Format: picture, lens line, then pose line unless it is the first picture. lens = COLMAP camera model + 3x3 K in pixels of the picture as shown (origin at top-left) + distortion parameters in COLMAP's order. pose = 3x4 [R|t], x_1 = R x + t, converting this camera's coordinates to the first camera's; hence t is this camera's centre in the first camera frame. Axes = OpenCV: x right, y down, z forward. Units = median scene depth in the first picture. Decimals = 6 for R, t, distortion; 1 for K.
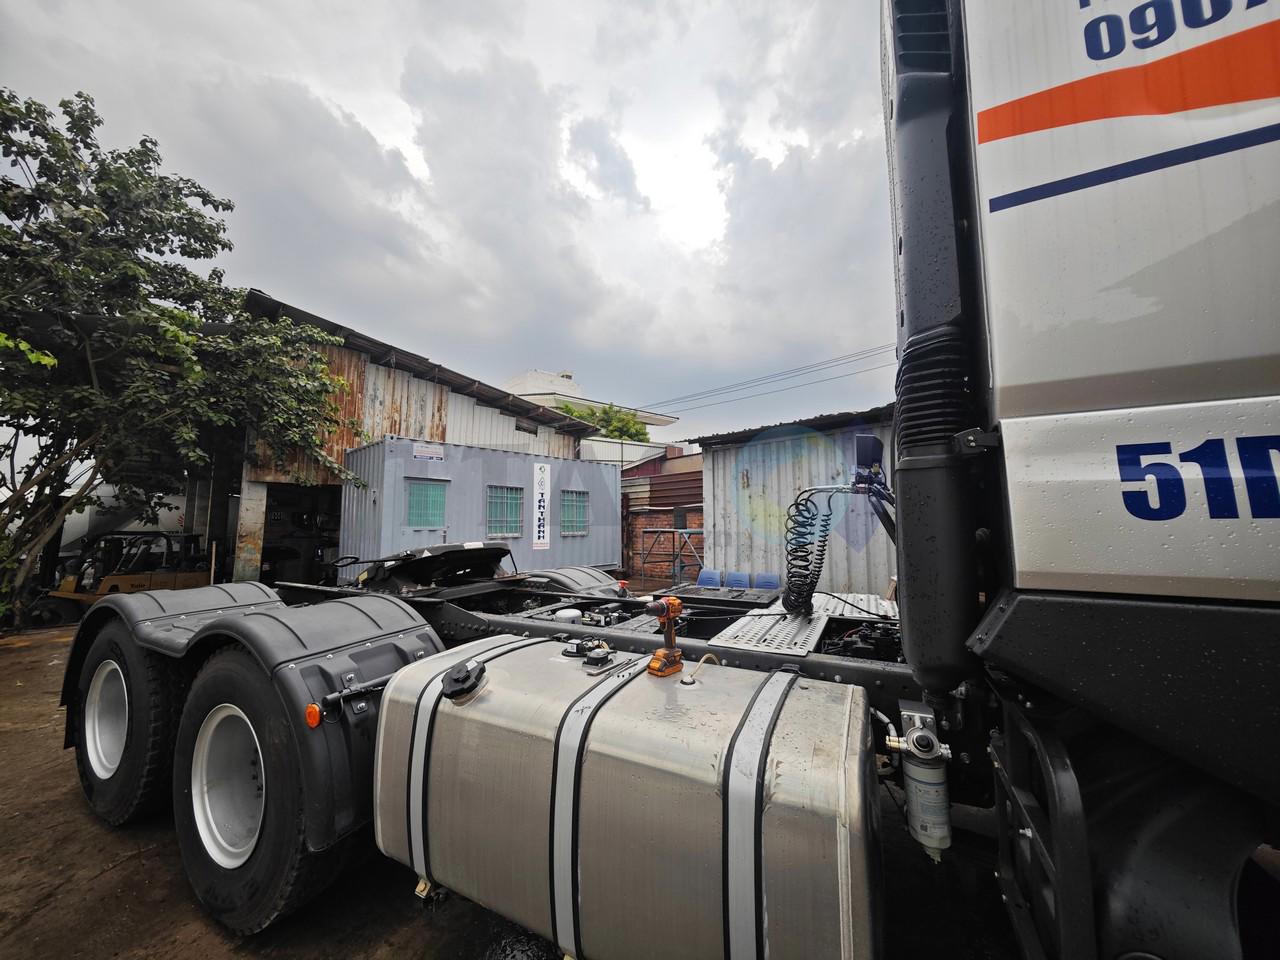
lens RADIAL K [[454.0, 0, 639.8], [0, 454.0, 480.1], [0, 0, 1]] dist [0.001236, 0.000141]
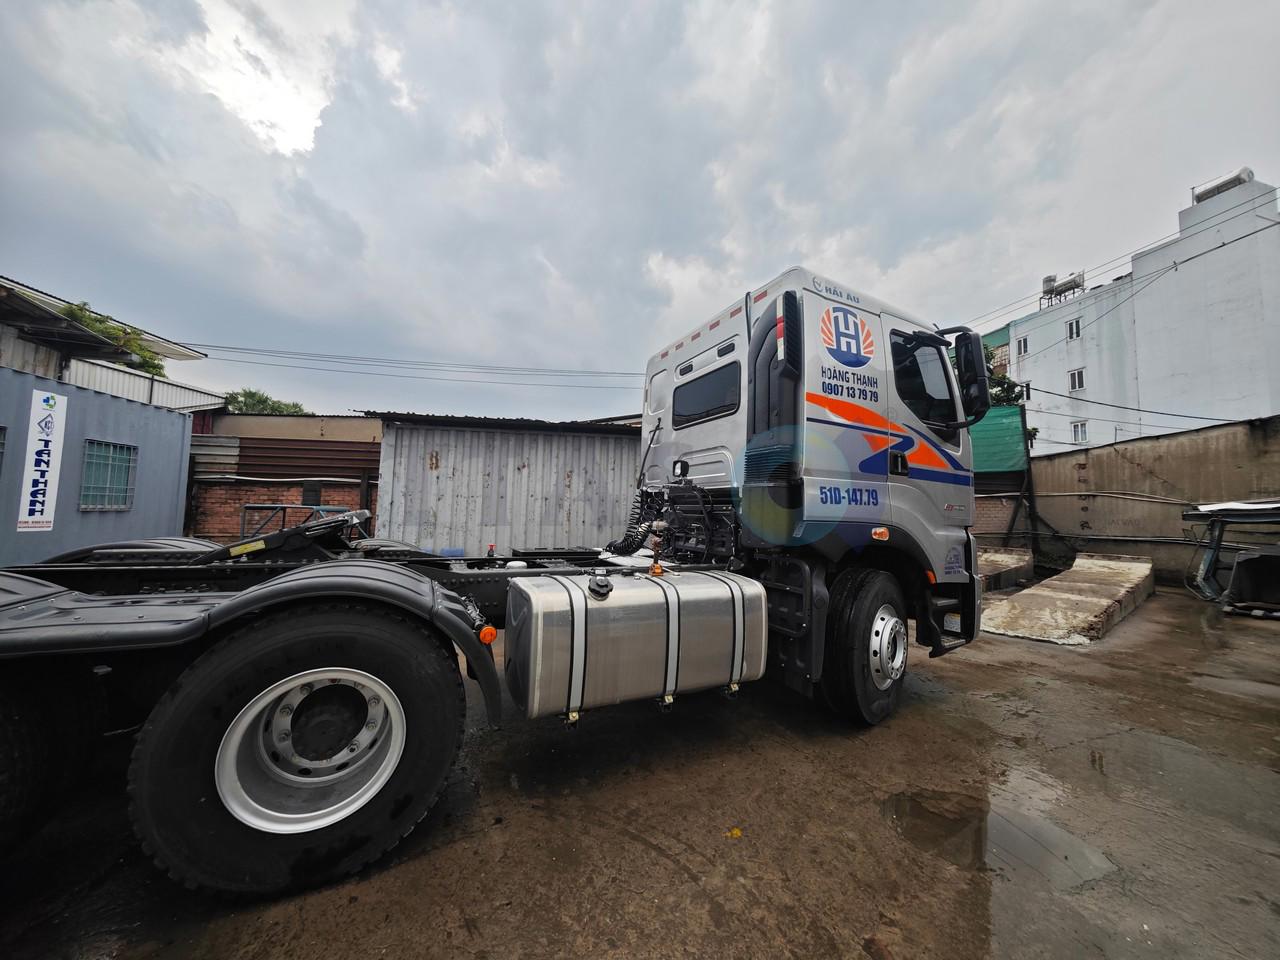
lens RADIAL K [[454.0, 0, 638.0], [0, 454.0, 479.4], [0, 0, 1]] dist [0.001236, 0.000141]
pose [[0.600159, 0.079030, 0.795967, -0.296472], [-0.105890, 0.994199, -0.018872, 0.010424], [-0.792841, -0.072959, 0.605046, -0.019513]]
